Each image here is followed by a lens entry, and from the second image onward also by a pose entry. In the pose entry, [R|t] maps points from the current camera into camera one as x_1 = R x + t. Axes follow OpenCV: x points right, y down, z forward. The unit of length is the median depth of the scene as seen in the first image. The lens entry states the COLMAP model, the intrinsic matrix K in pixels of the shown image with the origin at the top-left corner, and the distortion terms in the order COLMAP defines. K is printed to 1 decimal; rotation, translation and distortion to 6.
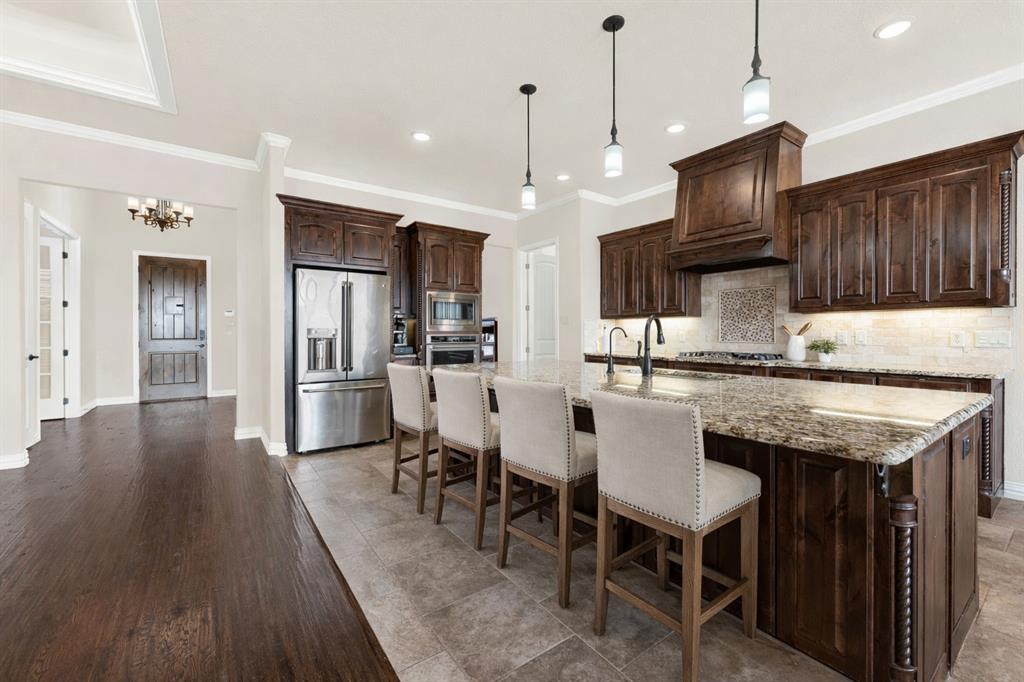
lens RADIAL K [[422.4, 0, 512.0], [0, 422.4, 341.0], [0, 0, 1]] dist [0.000219, 0.000666]
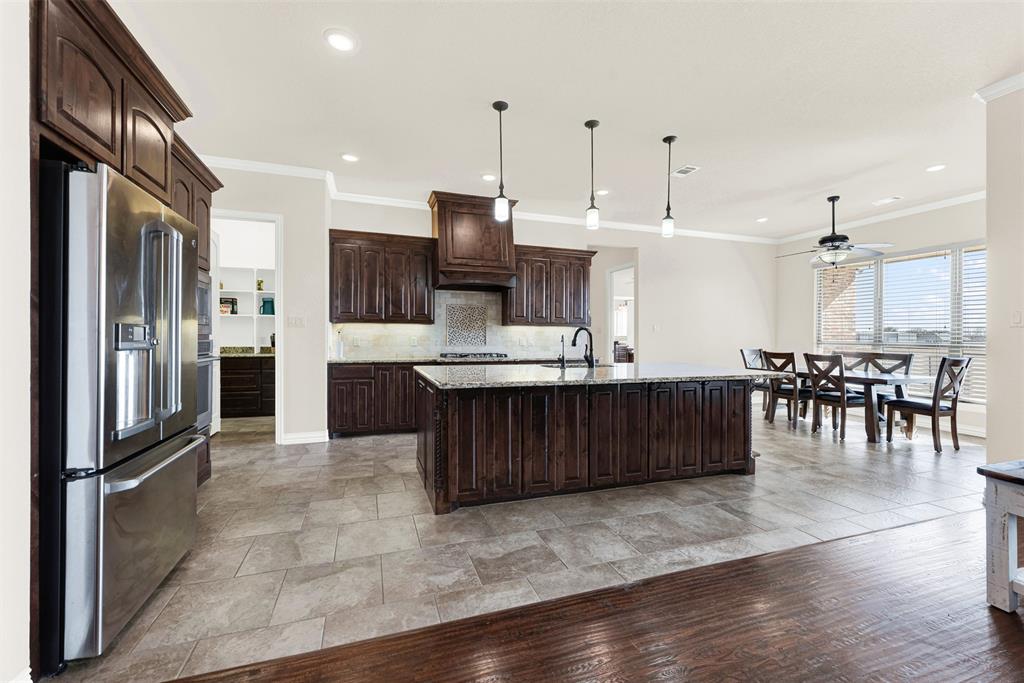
lens RADIAL K [[410.9, 0, 512.0], [0, 410.9, 341.5], [0, 0, 1]] dist [-0.000241, 0.000027]
pose [[0.282277, 0.001081, 0.959332, -0.757351], [0.010812, 0.999932, -0.004308, -0.001742], [-0.959272, 0.011588, 0.282246, 0.555335]]
